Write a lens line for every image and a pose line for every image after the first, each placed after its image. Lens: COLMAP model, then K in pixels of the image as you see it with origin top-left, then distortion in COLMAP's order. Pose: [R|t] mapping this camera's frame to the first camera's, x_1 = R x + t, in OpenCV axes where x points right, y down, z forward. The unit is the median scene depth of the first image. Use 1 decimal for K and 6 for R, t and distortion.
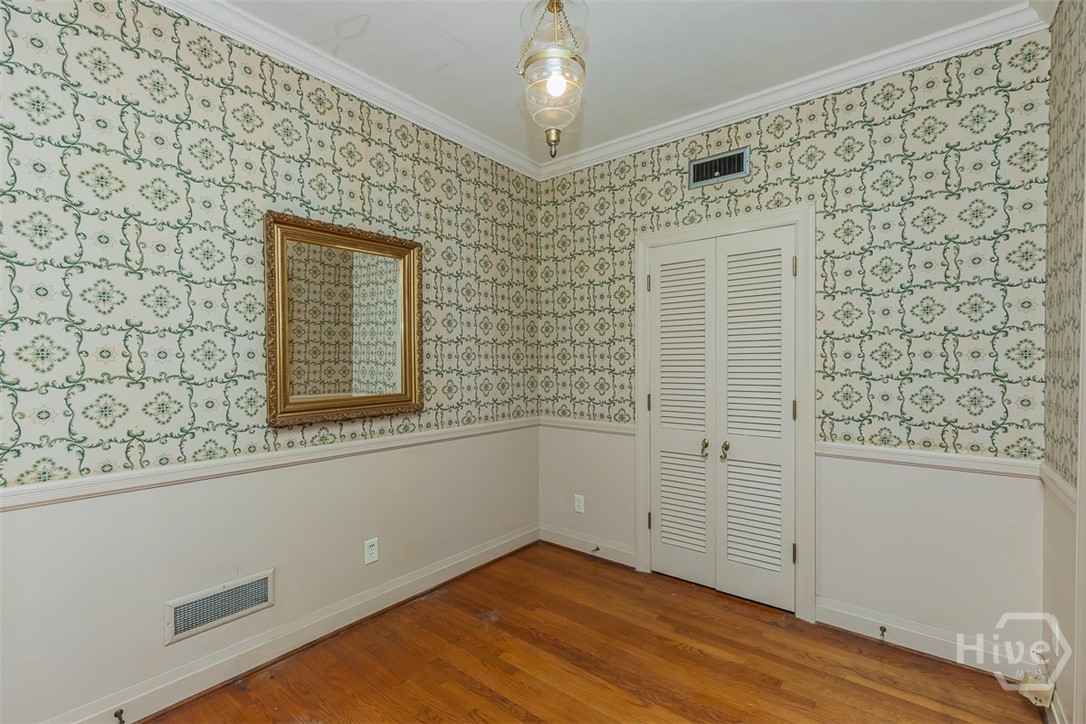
lens RADIAL K [[485.6, 0, 548.2], [0, 485.6, 363.7], [0, 0, 1]] dist [0.009611, -0.001350]
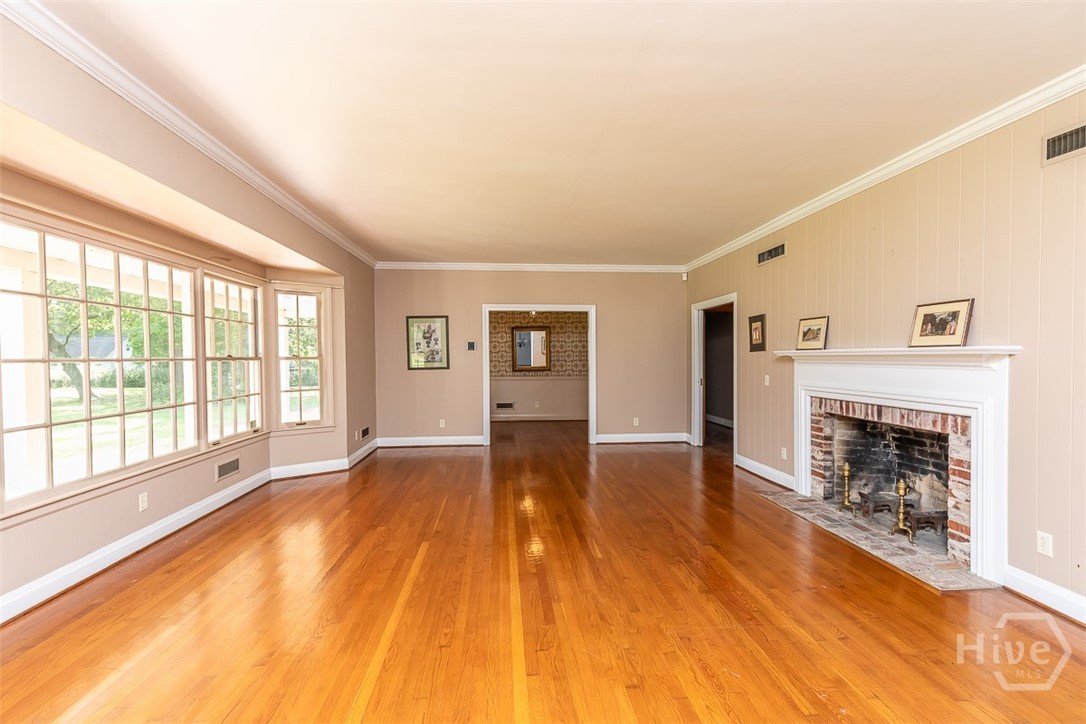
lens RADIAL K [[485.6, 0, 541.2], [0, 485.6, 360.7], [0, 0, 1]] dist [0.009611, -0.001350]
pose [[0.694294, 0.001550, -0.719690, 2.892648], [-0.001956, 0.999998, 0.000266, 0.020896], [0.719689, 0.001223, 0.694295, -2.002940]]
